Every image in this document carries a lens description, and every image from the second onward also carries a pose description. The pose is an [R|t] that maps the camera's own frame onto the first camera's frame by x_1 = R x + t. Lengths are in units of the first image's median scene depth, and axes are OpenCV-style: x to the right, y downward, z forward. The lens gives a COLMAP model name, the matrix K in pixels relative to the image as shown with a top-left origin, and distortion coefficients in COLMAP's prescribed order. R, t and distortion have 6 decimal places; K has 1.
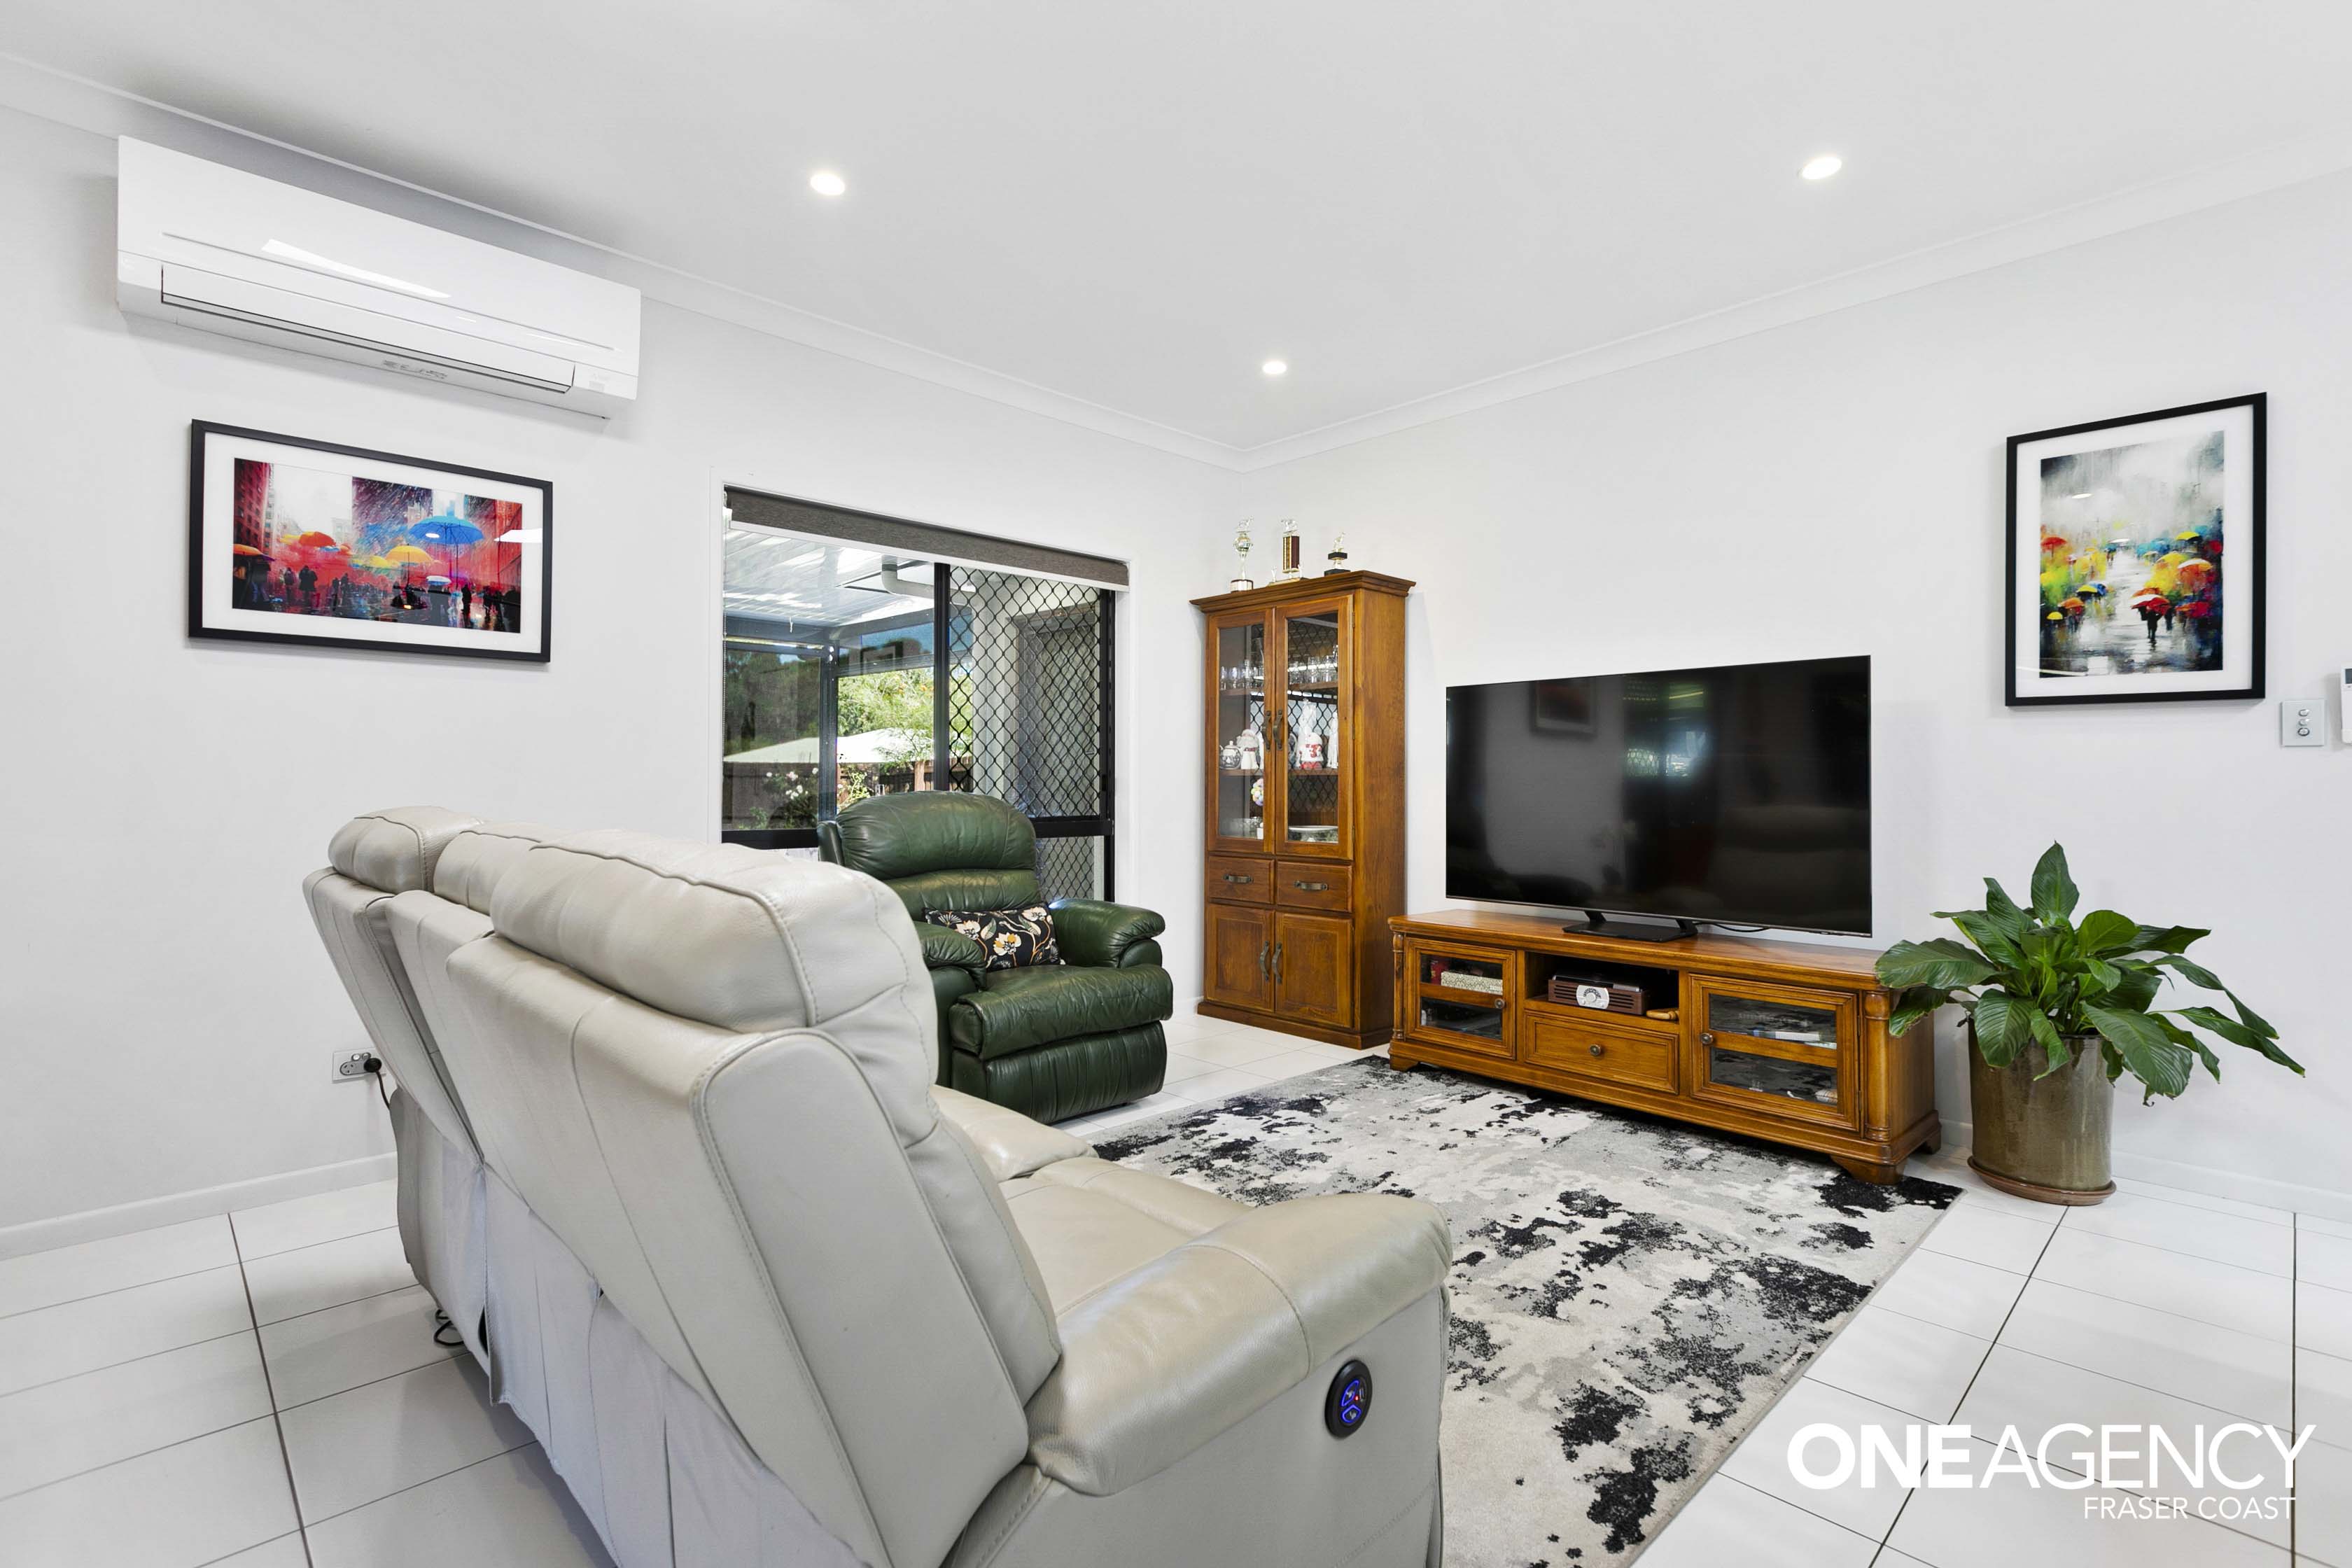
lens RADIAL K [[1086.7, 0, 1166.6], [0, 1086.7, 763.2], [0, 0, 1]] dist [0.000521, 0.000167]
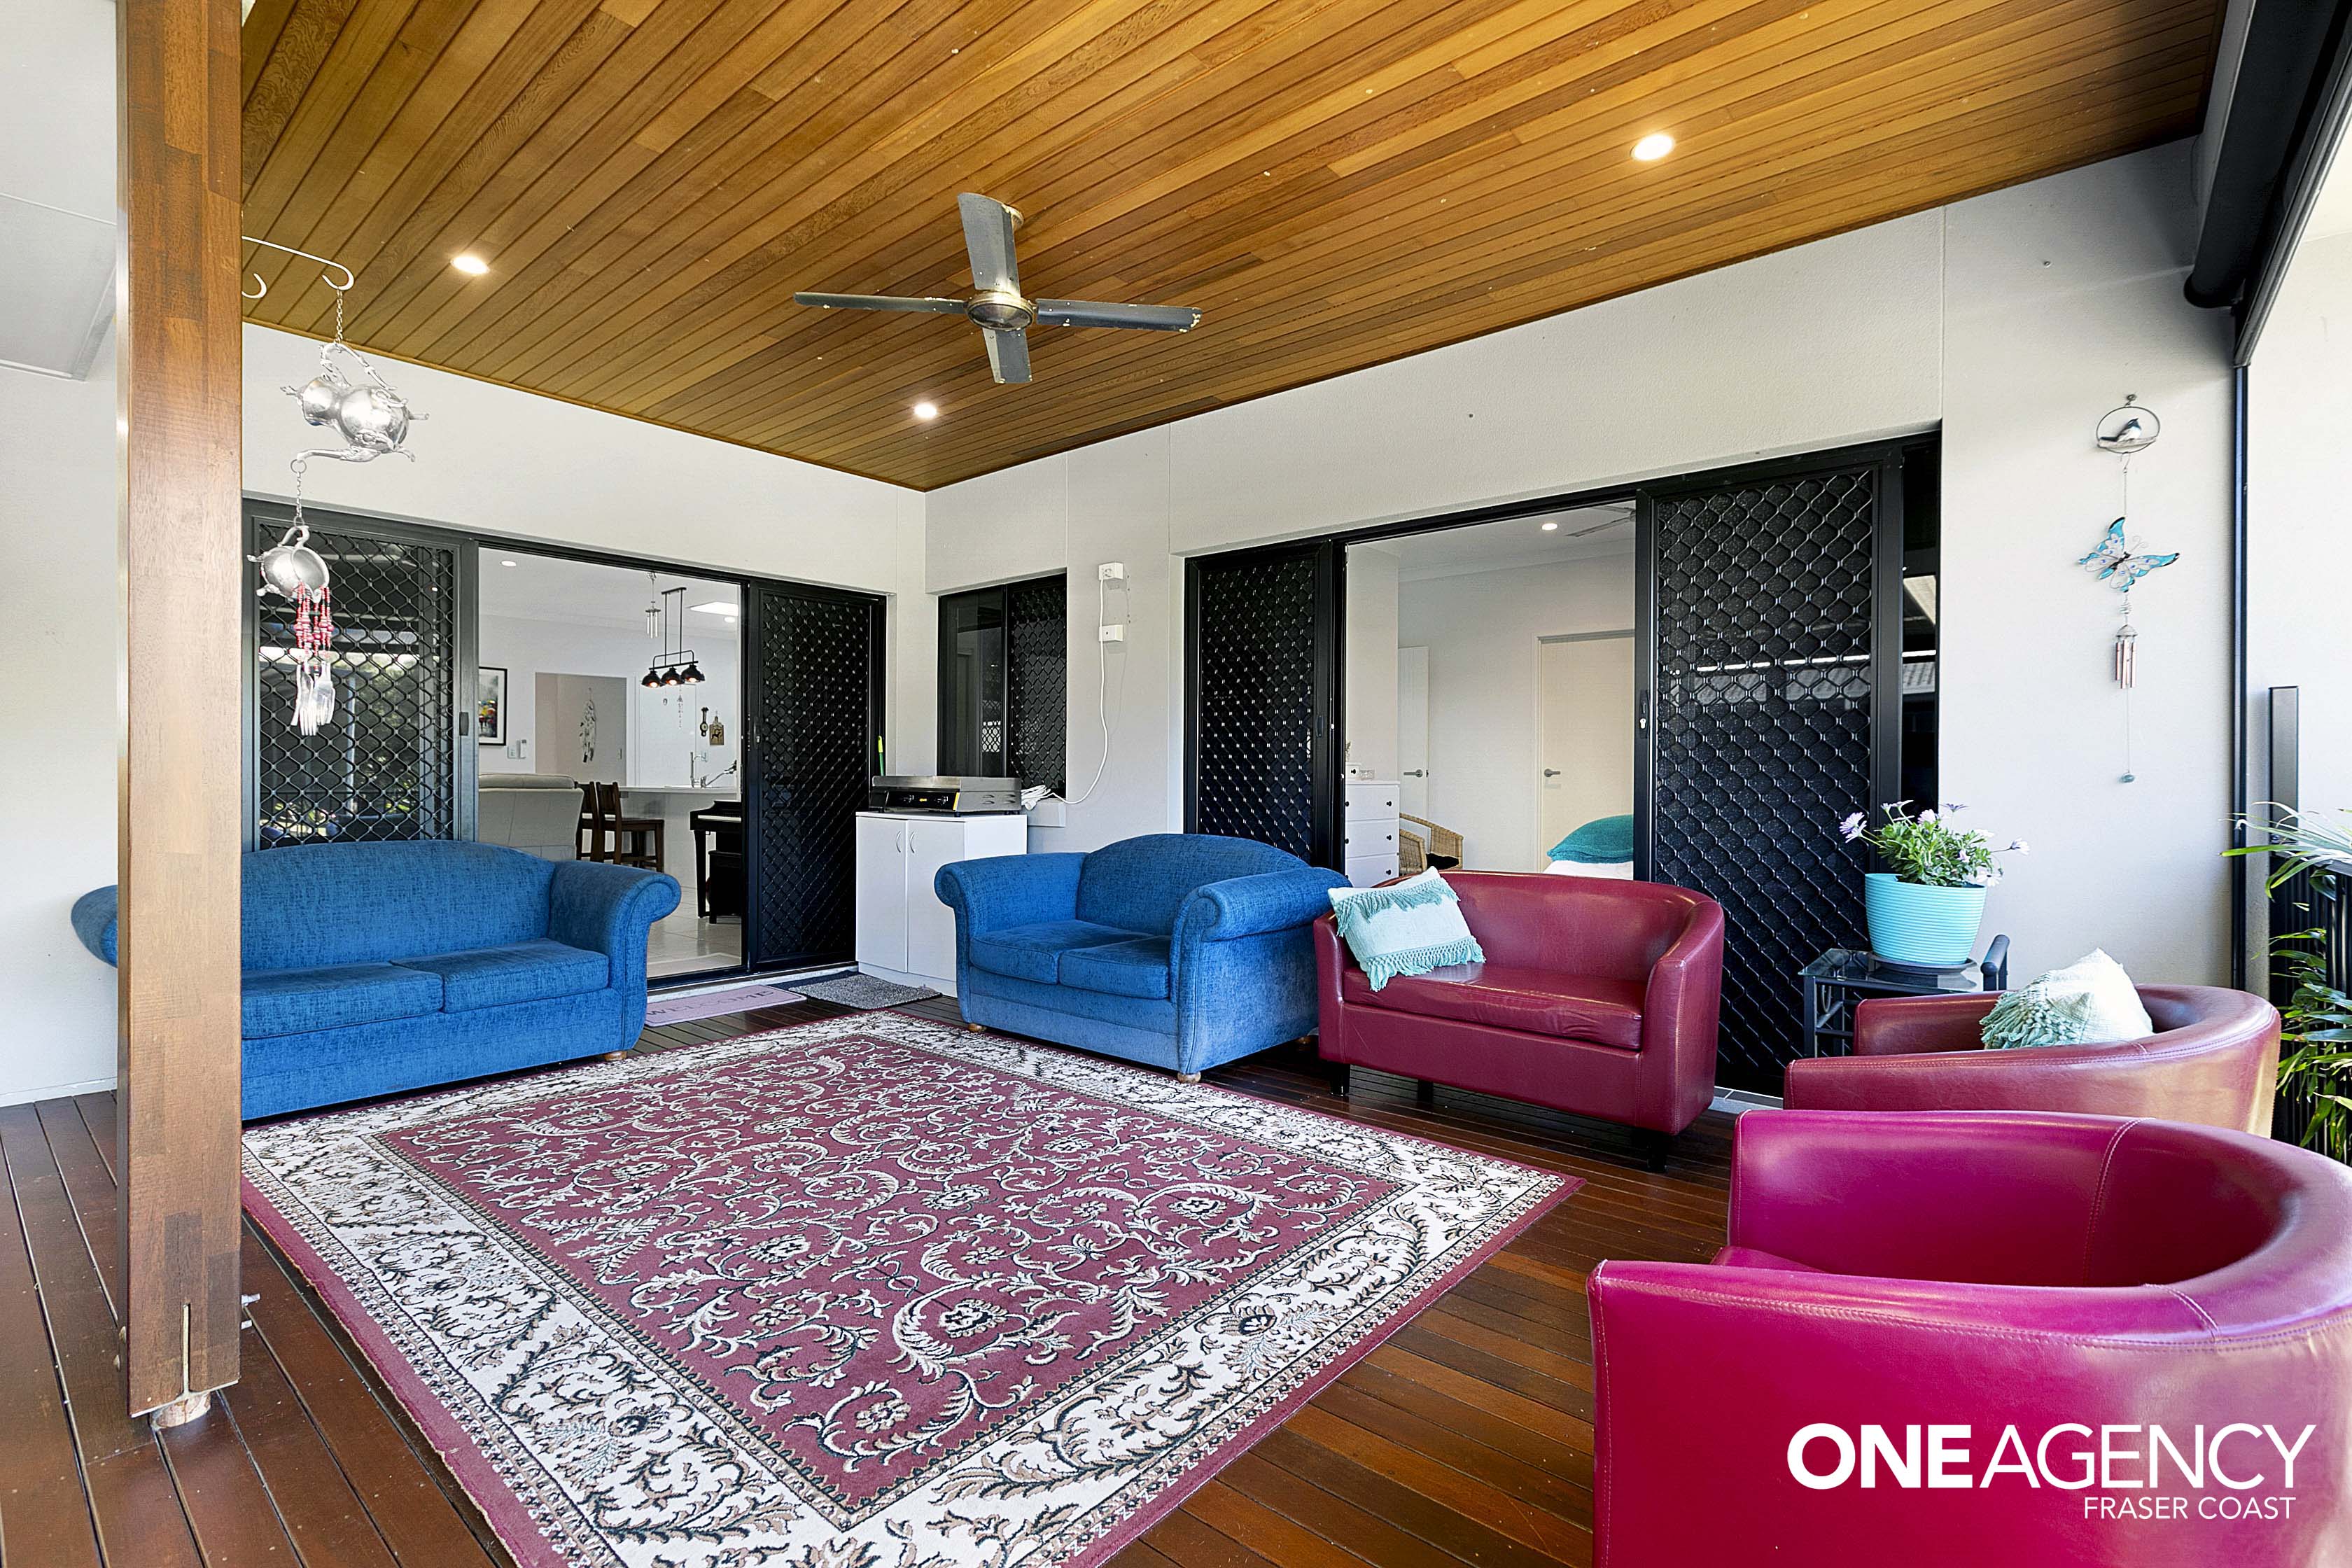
lens RADIAL K [[1065.4, 0, 1176.0], [0, 1065.4, 778.6], [0, 0, 1]] dist [0.002080, 0.000039]
pose [[-0.101413, -0.001540, 0.994843, -2.920286], [-0.015645, 0.999878, -0.000047, 0.020090], [-0.994721, -0.015569, -0.101425, -0.972802]]
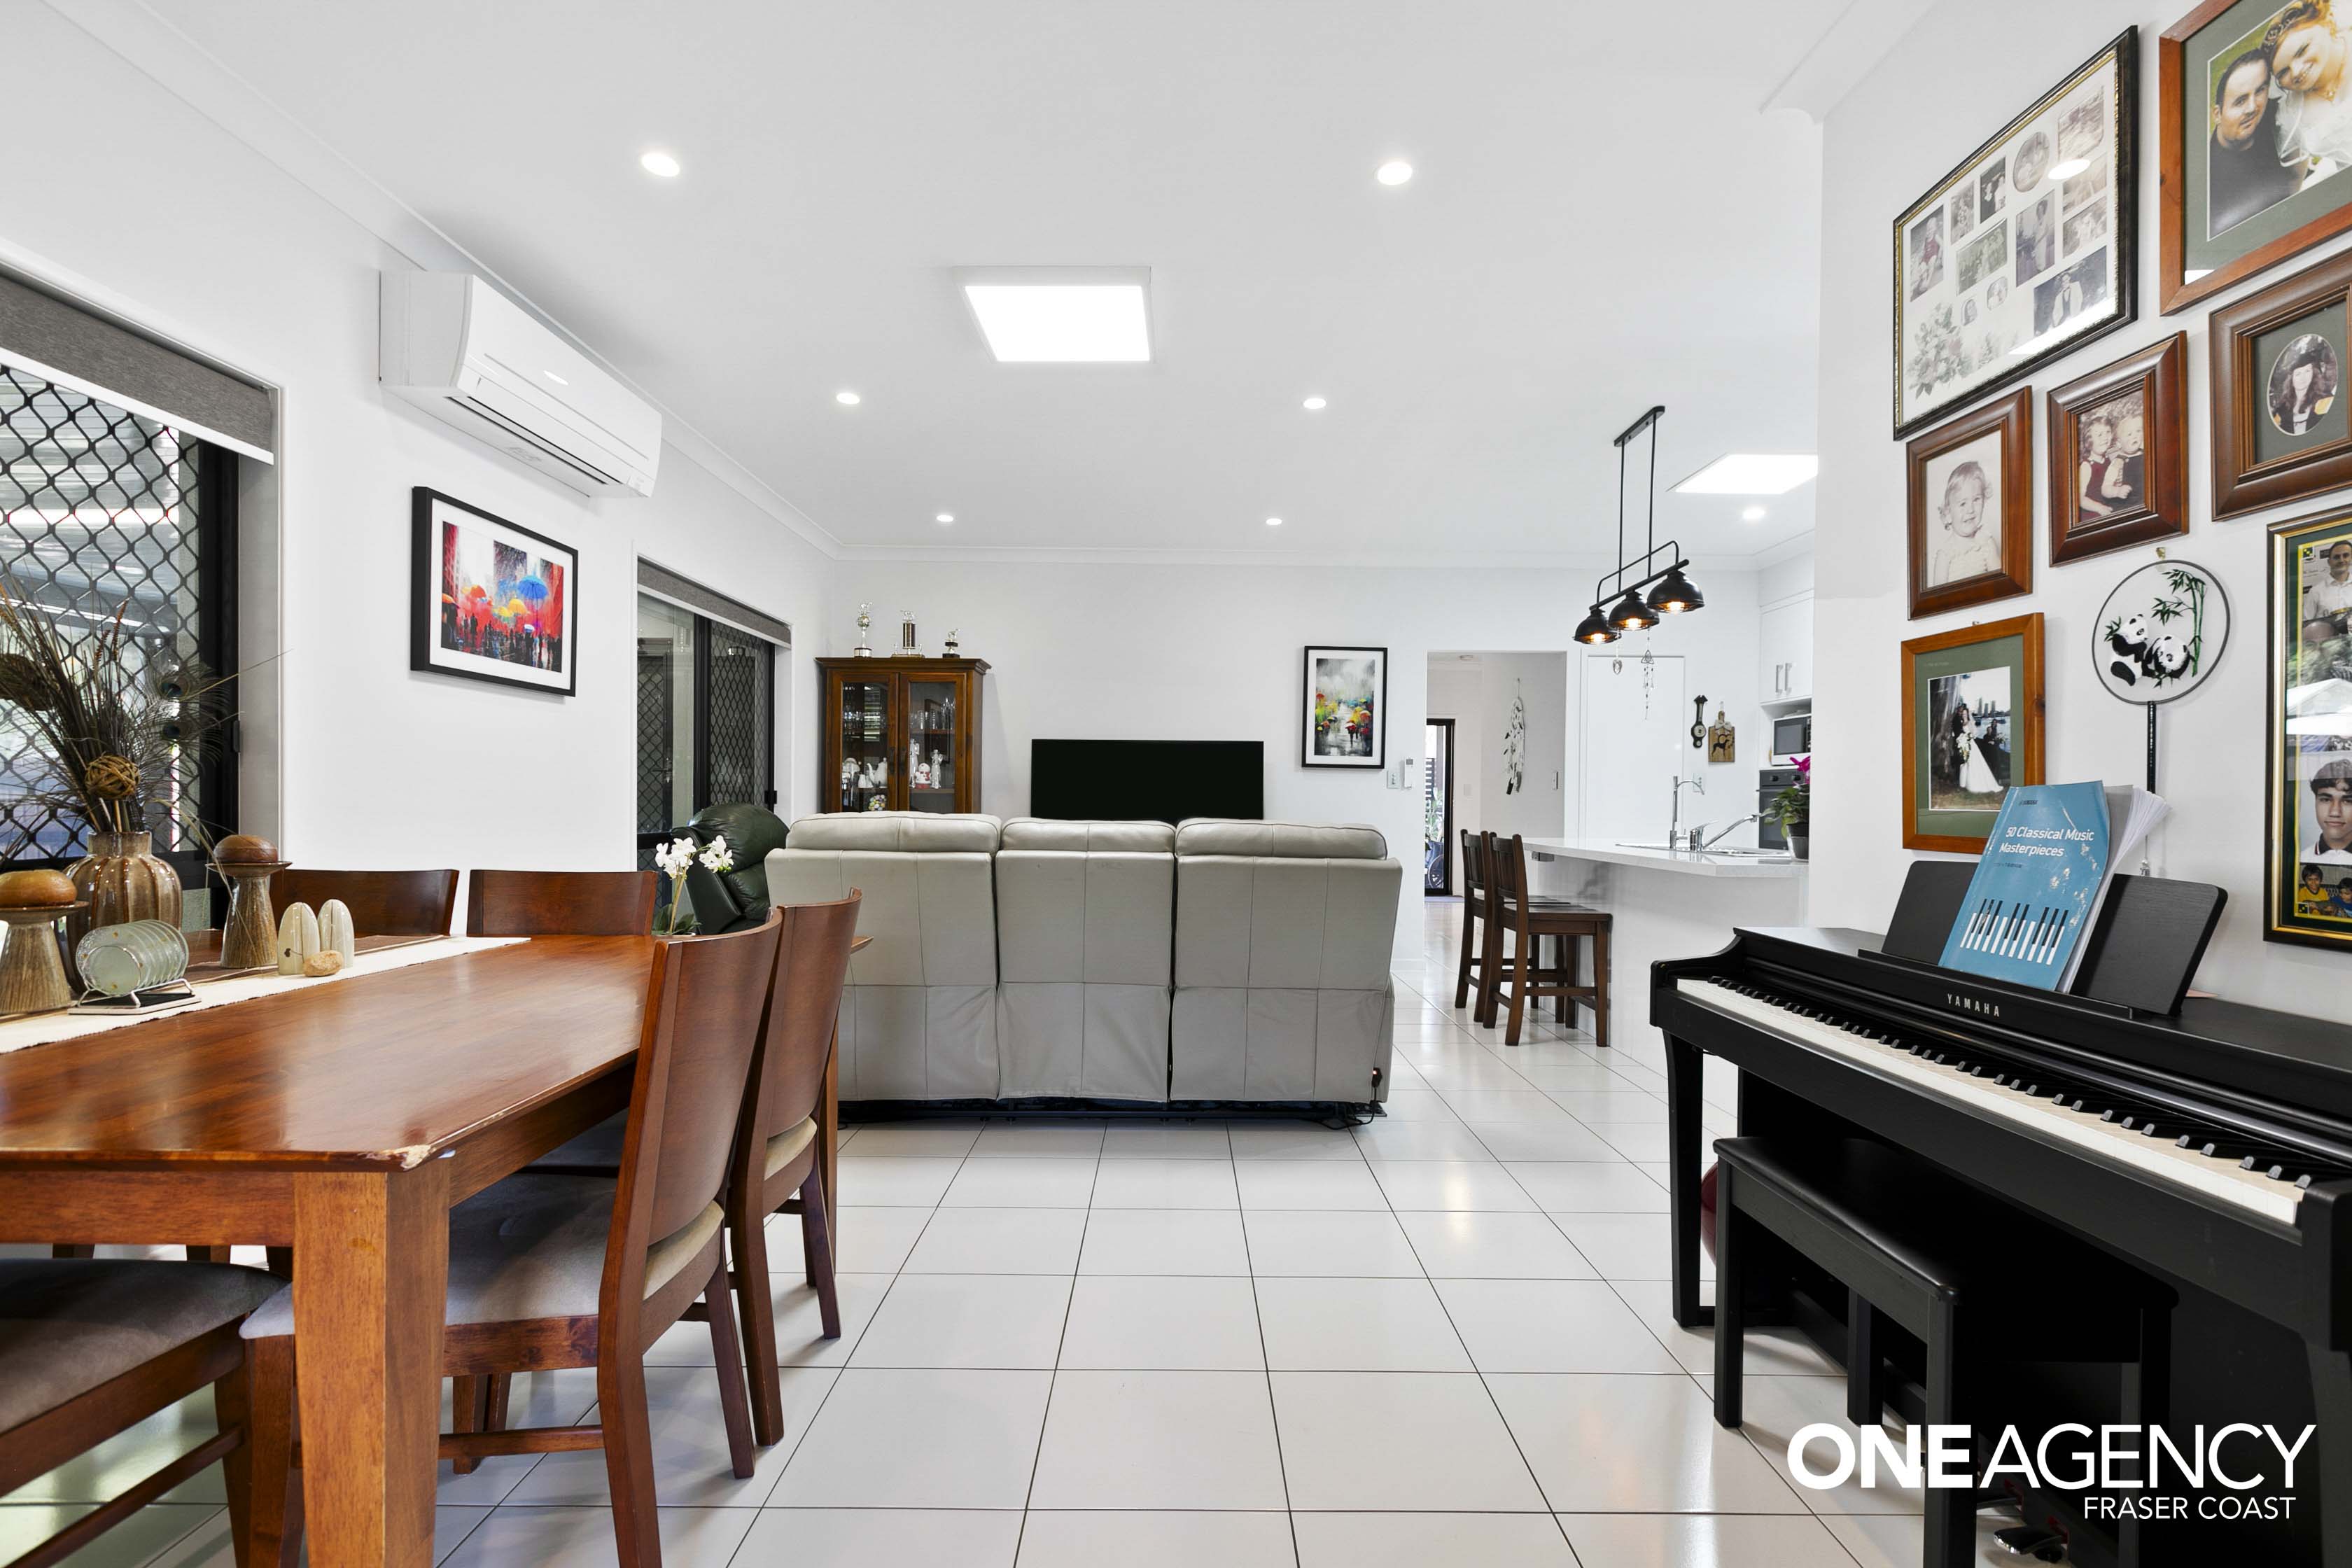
lens RADIAL K [[1049.8, 0, 1186.9], [0, 1049.8, 809.4], [0, 0, 1]] dist [0.000162, 0.000040]
pose [[0.693822, -0.000580, 0.720146, -1.009509], [-0.020941, 0.999561, 0.020981, -0.006716], [-0.719842, -0.029638, 0.693505, -0.345943]]
